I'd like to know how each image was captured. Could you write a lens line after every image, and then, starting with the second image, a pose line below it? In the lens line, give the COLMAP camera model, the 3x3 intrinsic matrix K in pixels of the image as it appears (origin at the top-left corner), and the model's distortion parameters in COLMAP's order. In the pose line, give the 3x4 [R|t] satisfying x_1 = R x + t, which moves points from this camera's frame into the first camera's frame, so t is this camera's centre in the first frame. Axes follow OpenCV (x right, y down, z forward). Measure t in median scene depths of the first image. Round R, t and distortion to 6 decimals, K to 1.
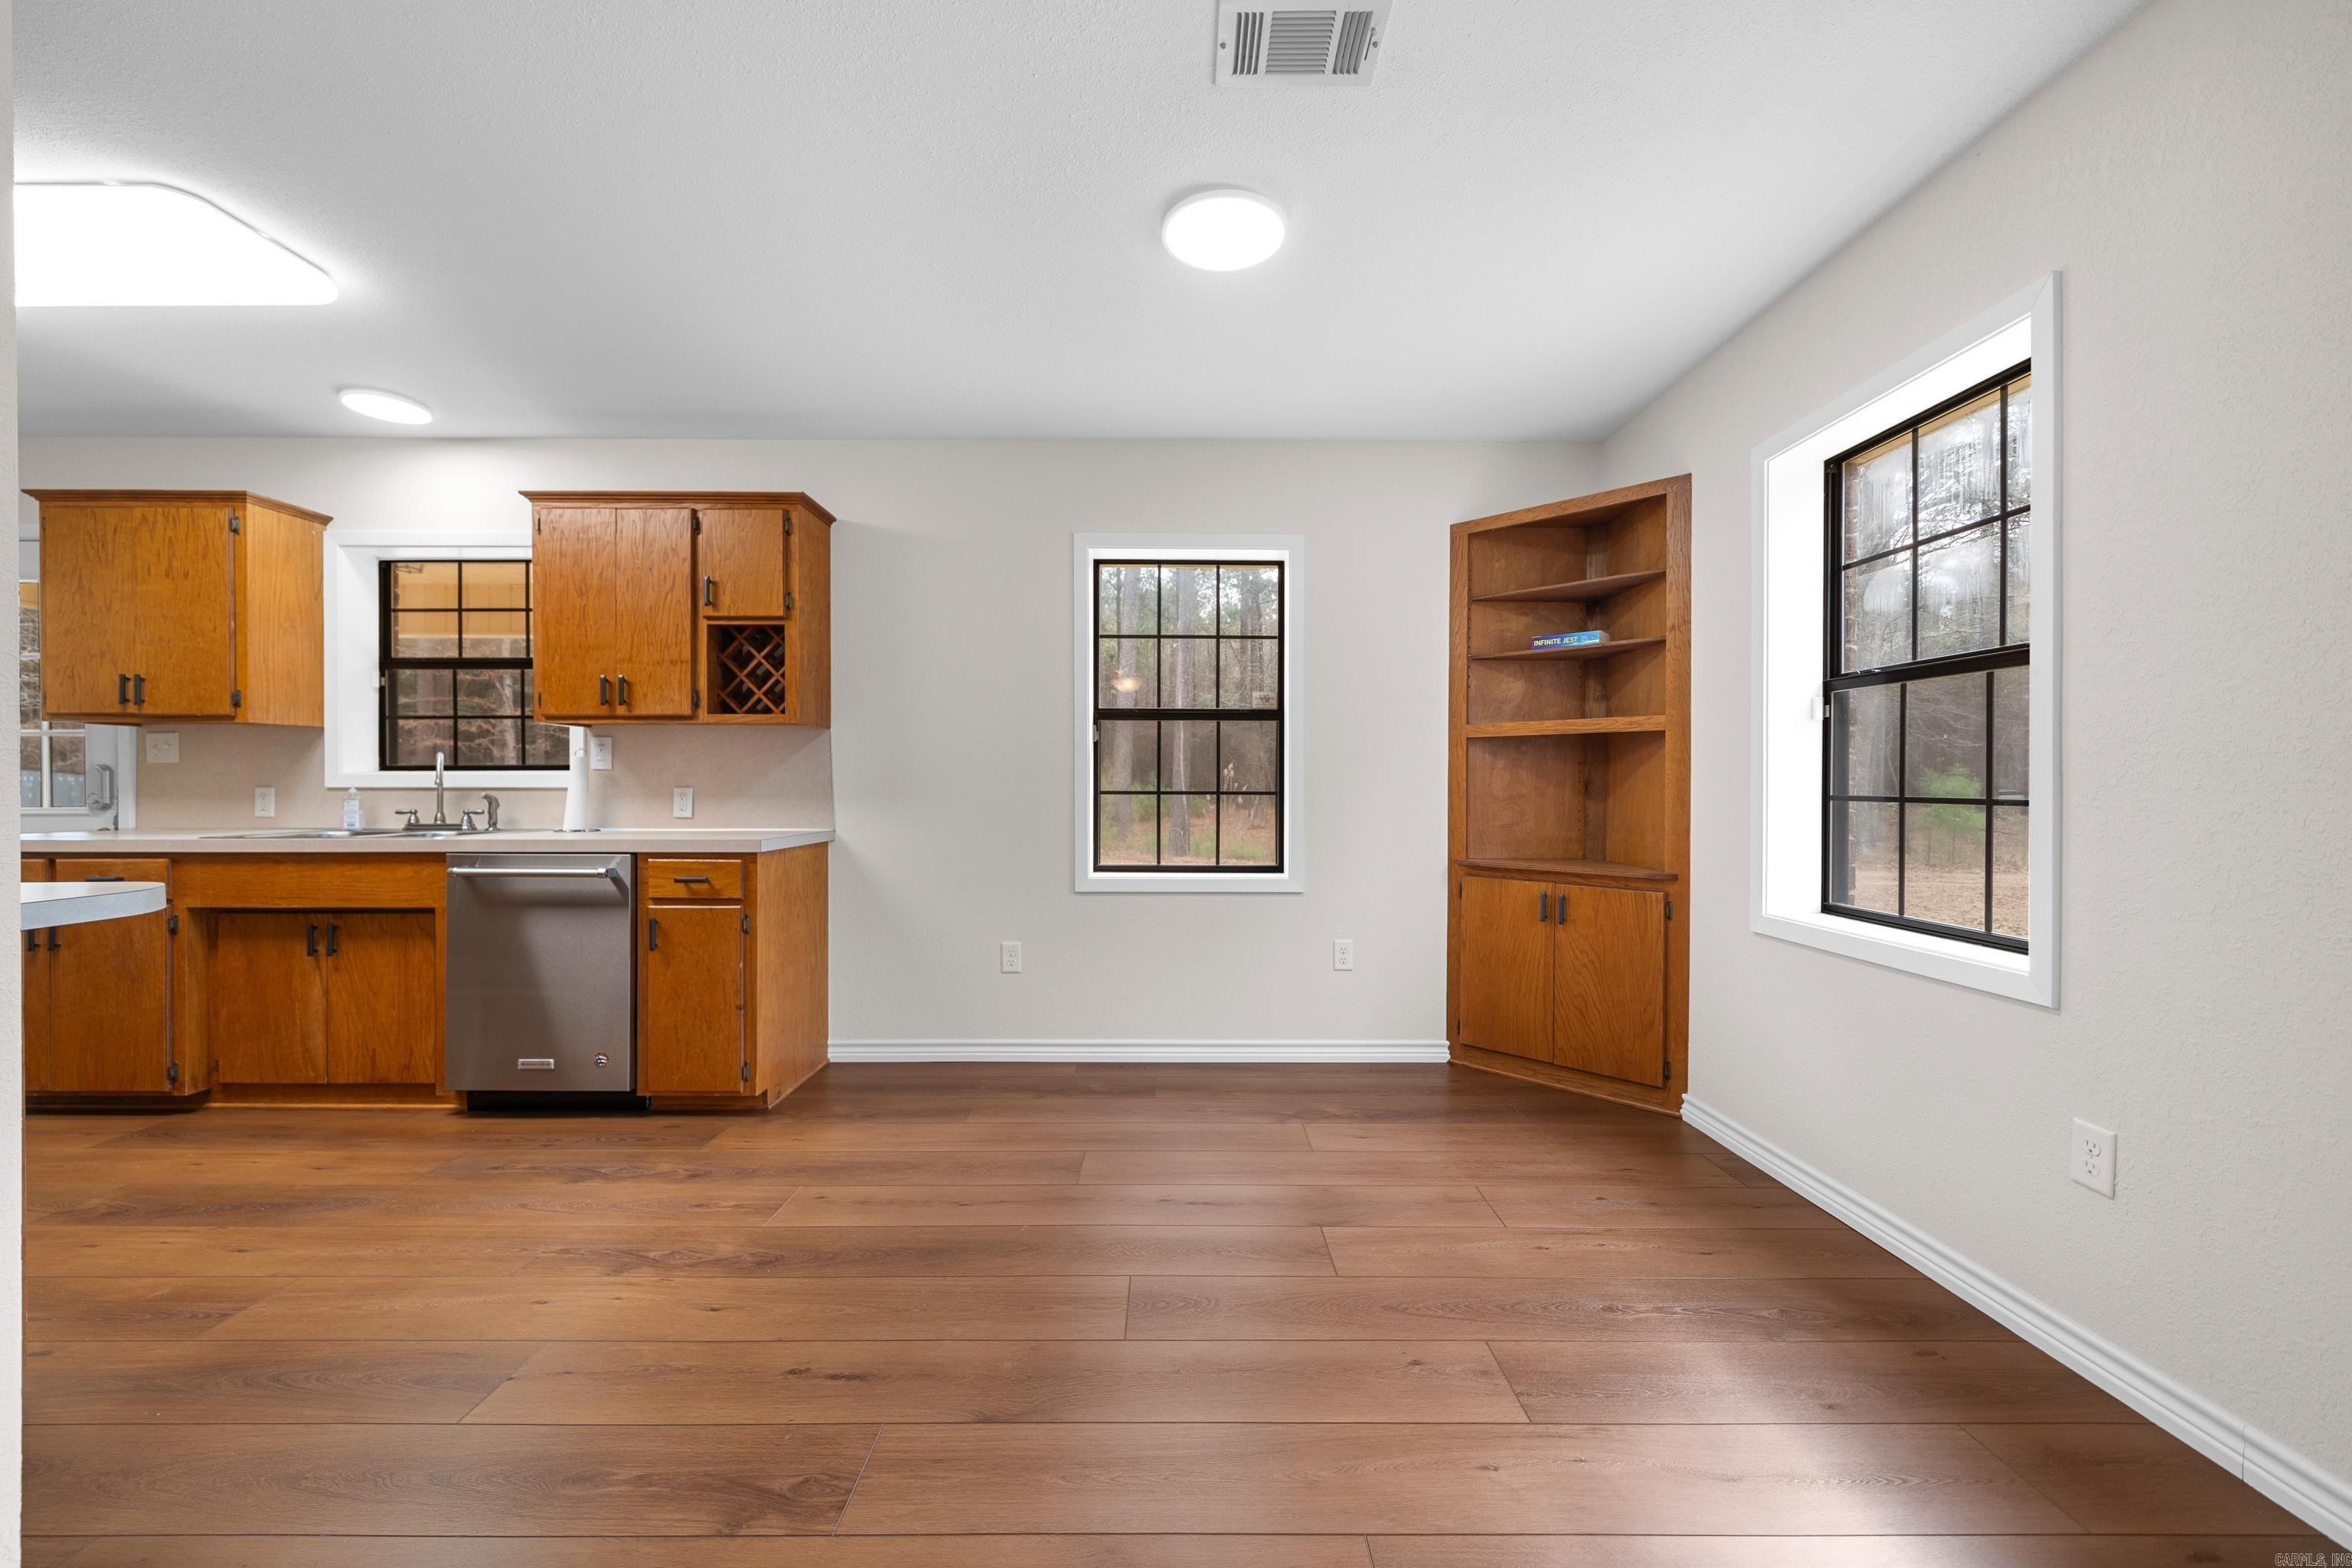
lens RADIAL K [[879.8, 0, 1176.0], [0, 879.8, 784.0], [0, 0, 1]] dist [-0.001279, -0.000058]
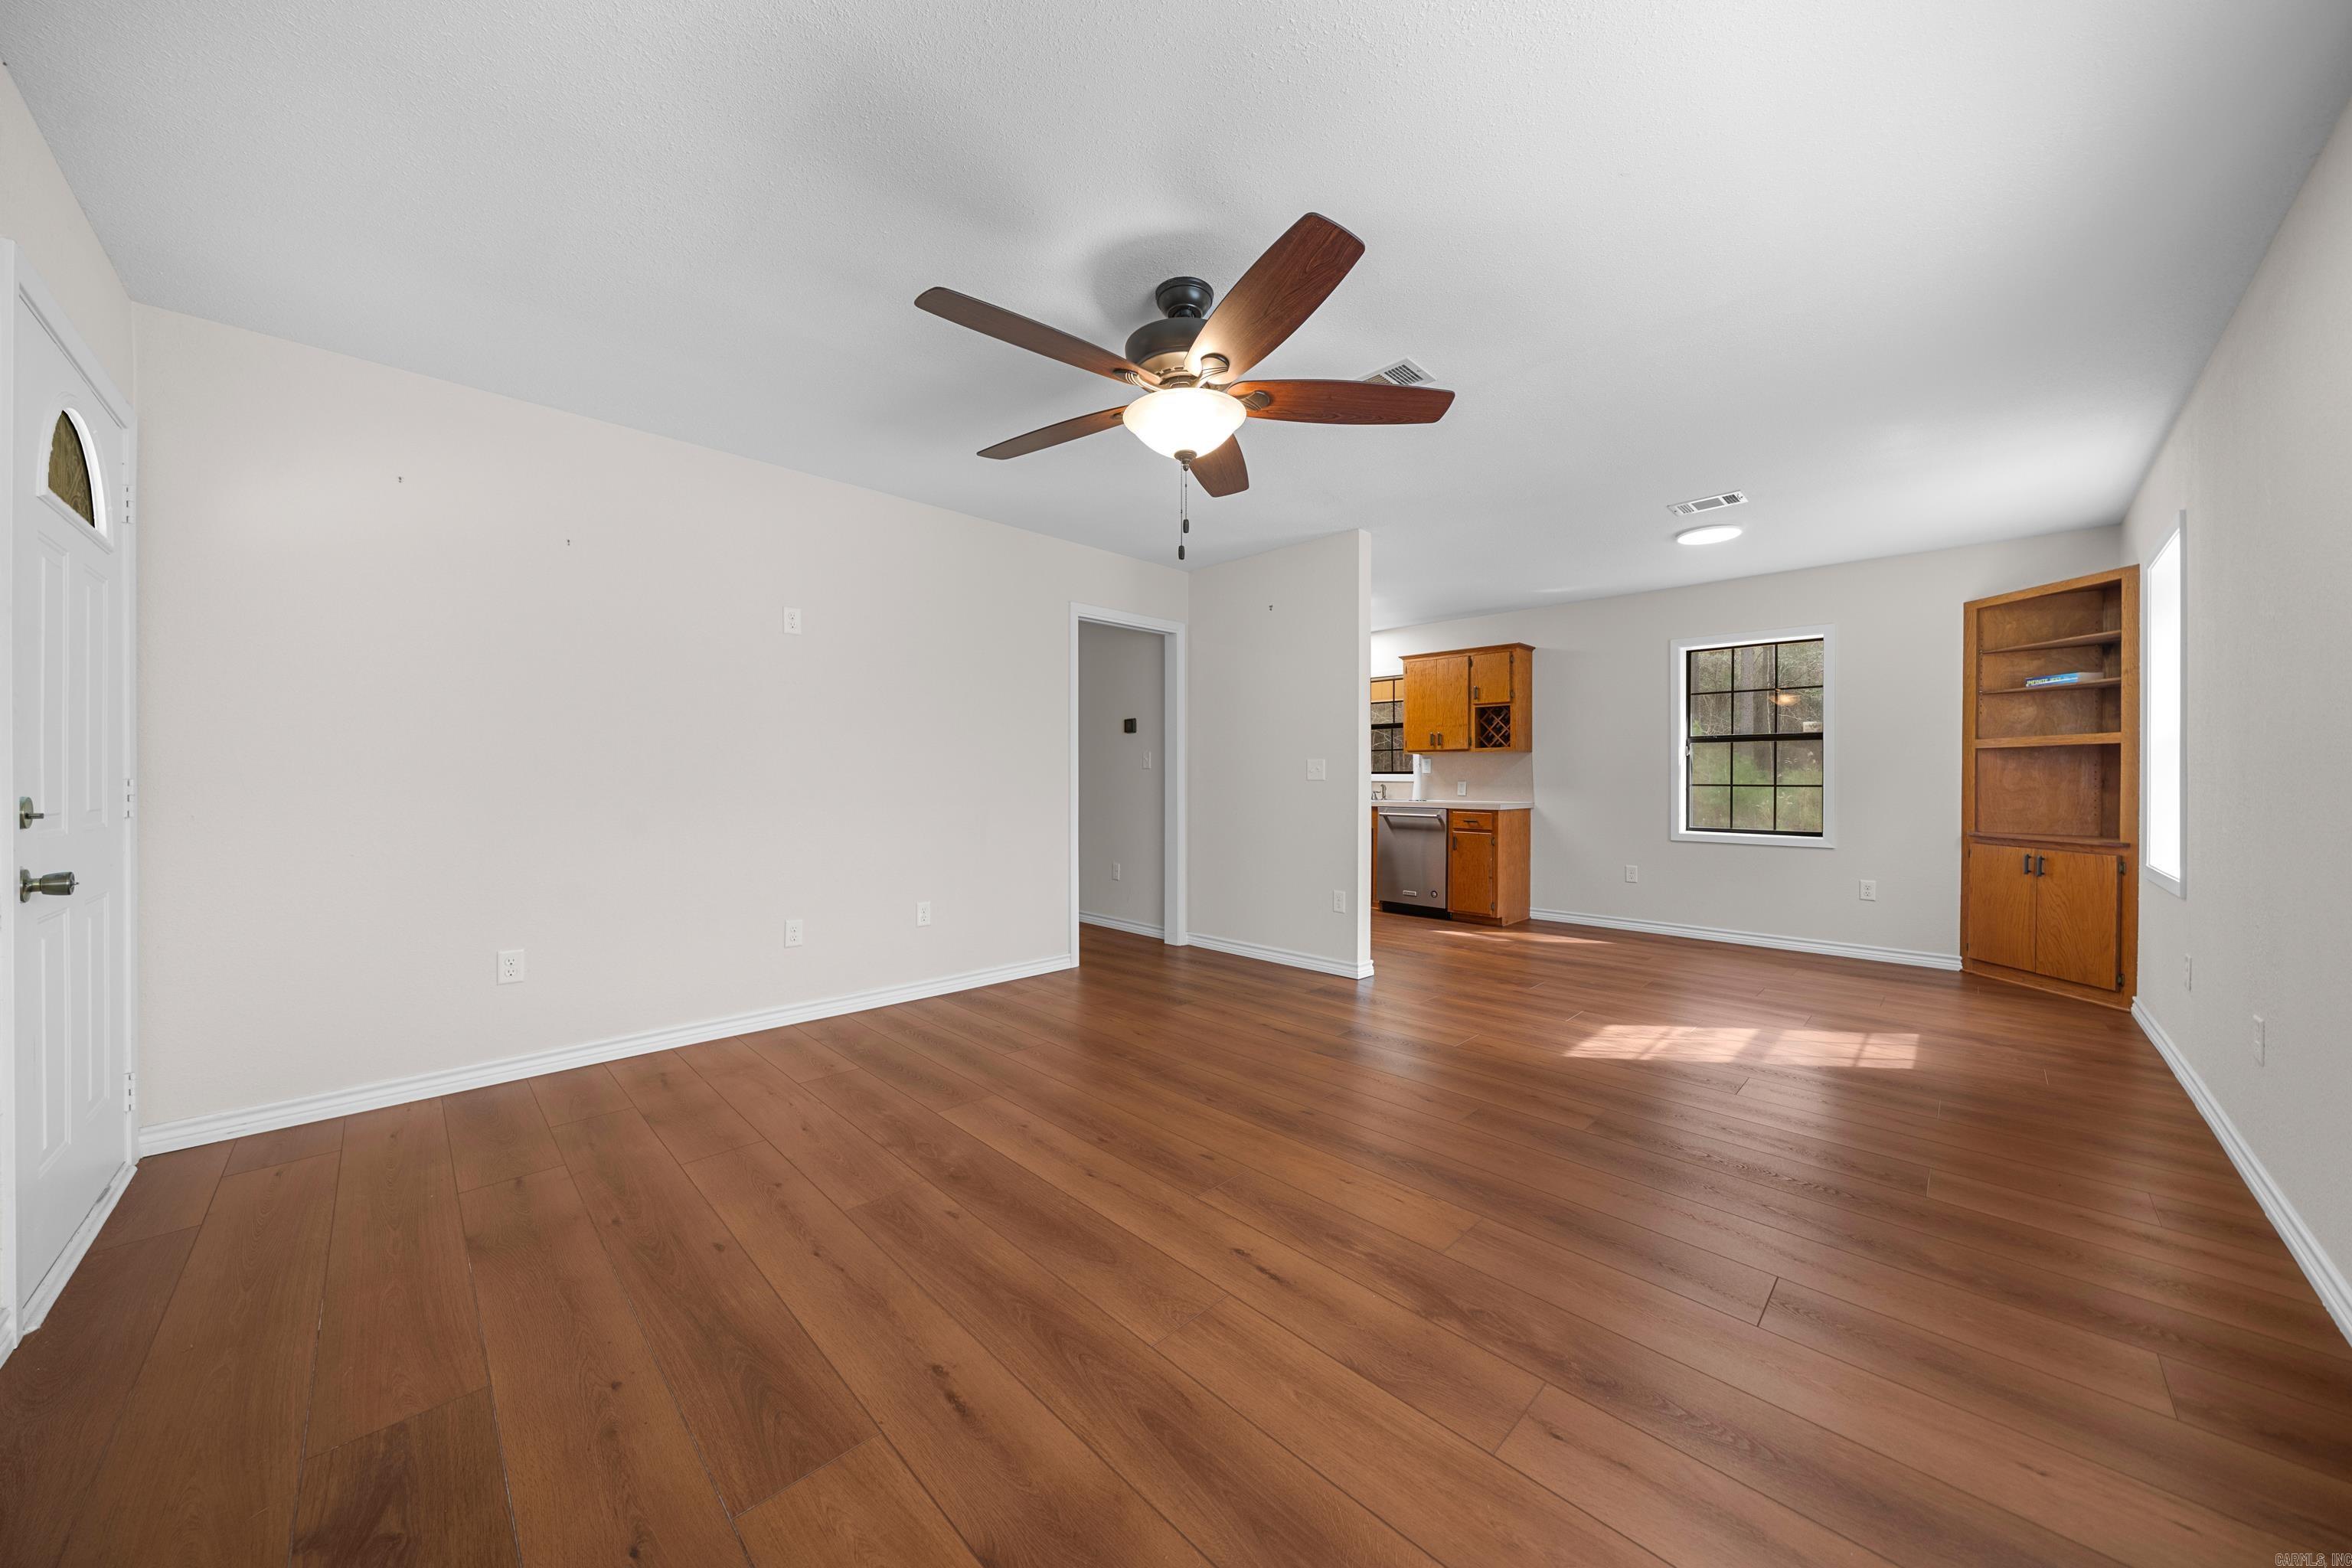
lens RADIAL K [[805.0, 0, 1176.0], [0, 805.0, 784.0], [0, 0, 1]] dist [-0.000488, -0.000062]
pose [[0.699488, 0.004874, -0.714627, 0.376147], [0.000047, 0.999976, 0.006866, -0.003175], [0.714644, -0.004836, 0.699472, -0.925060]]
